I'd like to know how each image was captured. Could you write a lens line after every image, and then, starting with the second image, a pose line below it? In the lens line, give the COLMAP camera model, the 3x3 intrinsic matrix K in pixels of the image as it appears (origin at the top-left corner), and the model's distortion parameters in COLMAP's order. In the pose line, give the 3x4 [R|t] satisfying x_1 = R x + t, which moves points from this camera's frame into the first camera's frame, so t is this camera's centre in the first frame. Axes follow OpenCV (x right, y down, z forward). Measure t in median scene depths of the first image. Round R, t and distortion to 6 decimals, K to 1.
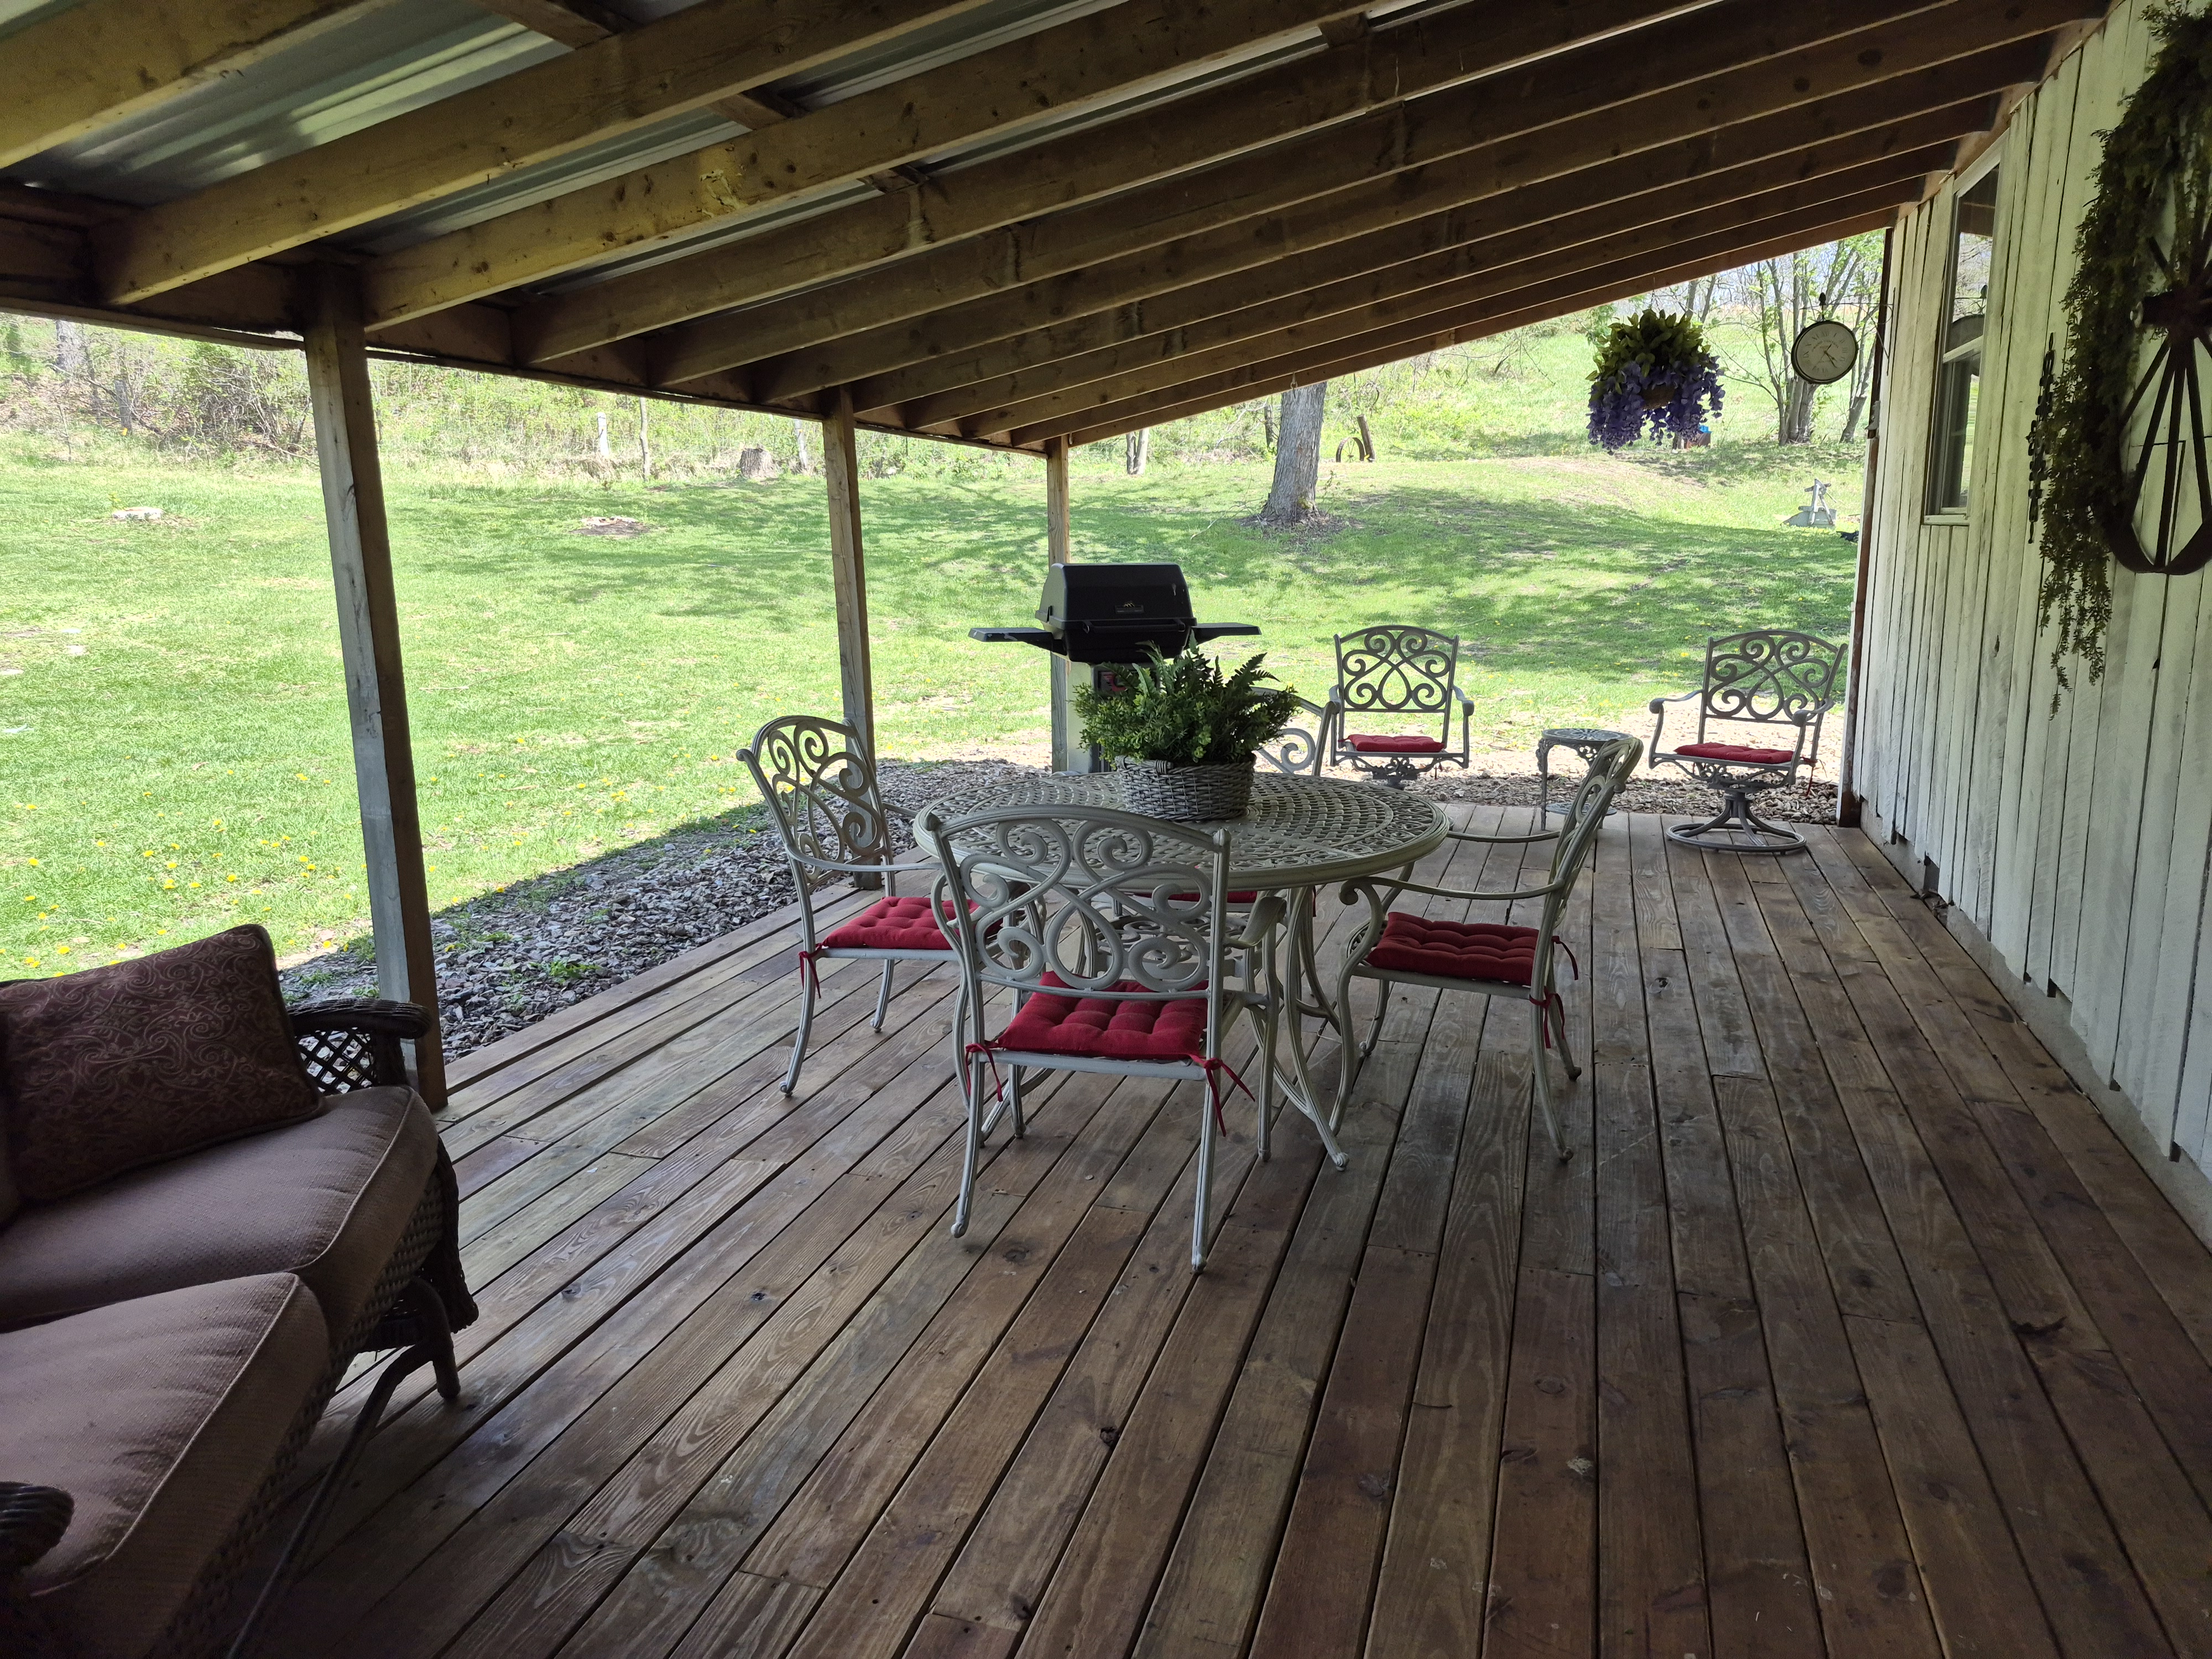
lens RADIAL K [[1528.4, 0, 1112.1], [0, 1528.4, 797.5], [0, 0, 1]] dist [0.117805, -0.164532]
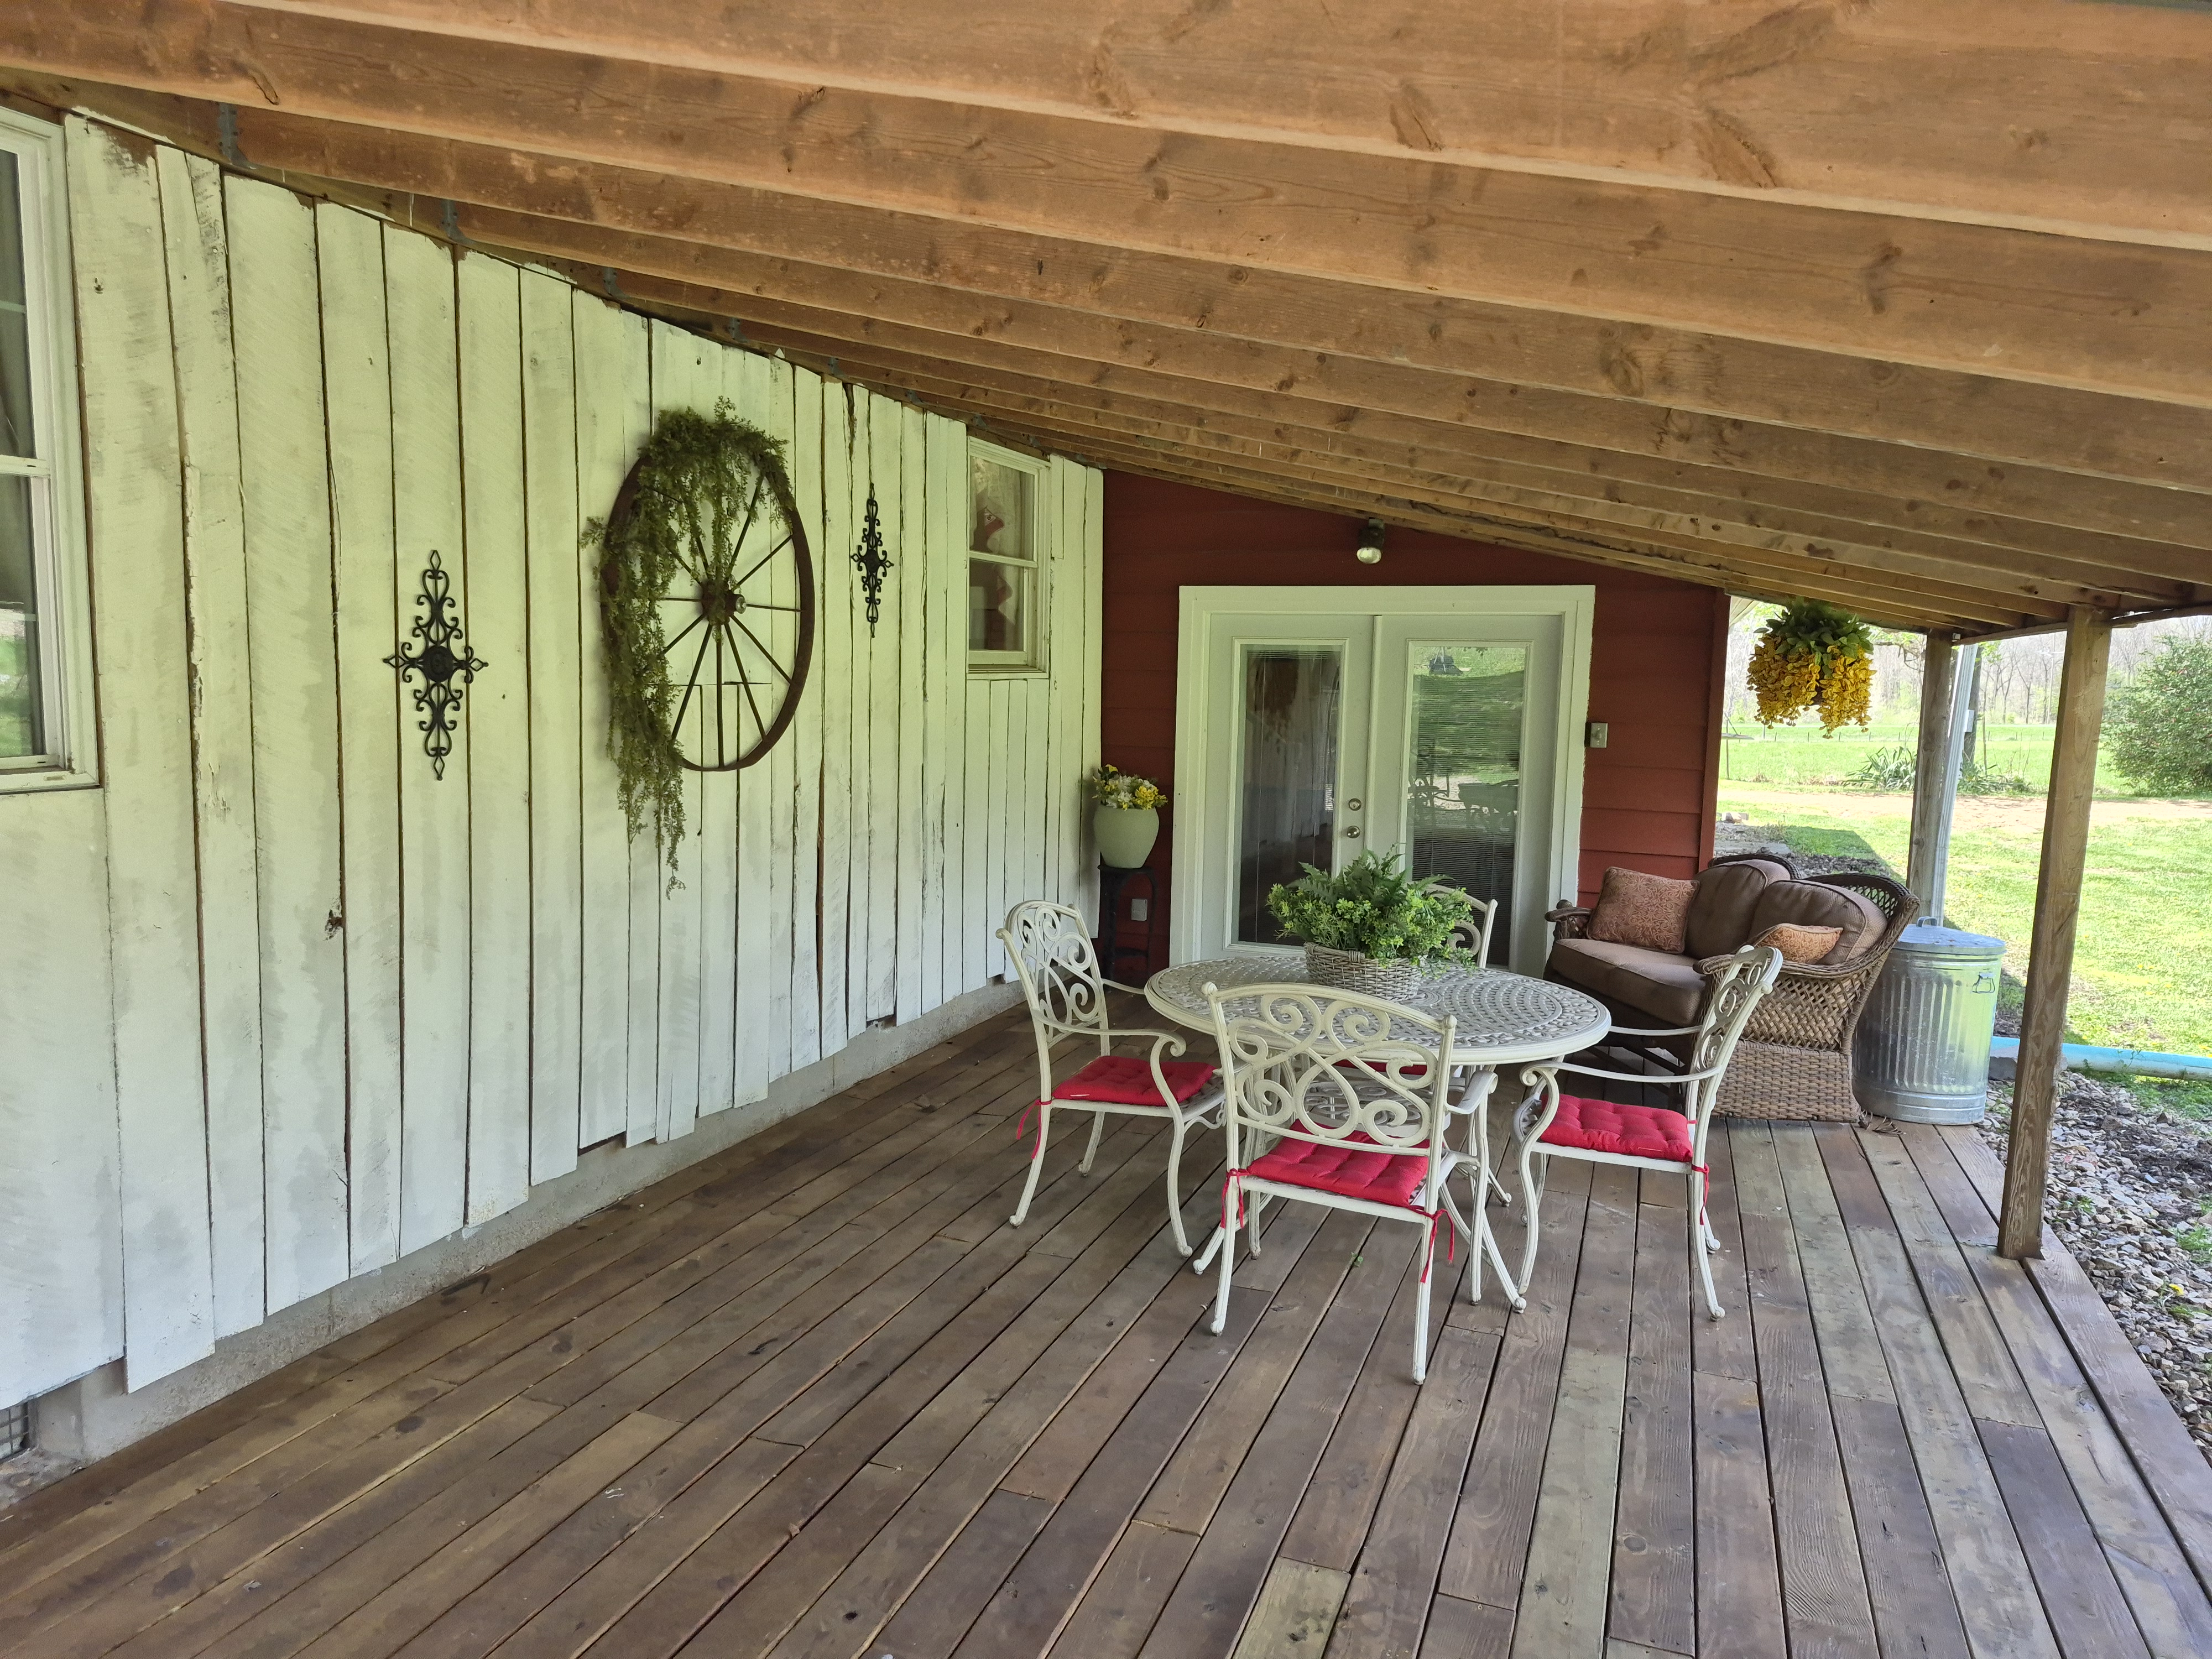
lens RADIAL K [[1528.4, 0, 1112.1], [0, 1528.4, 797.5], [0, 0, 1]] dist [0.117805, -0.164532]
pose [[-0.998923, -0.011338, 0.045003, 0.165903], [0.000876, 0.964920, 0.262542, -0.395729], [-0.046401, 0.262299, -0.963870, 1.875211]]
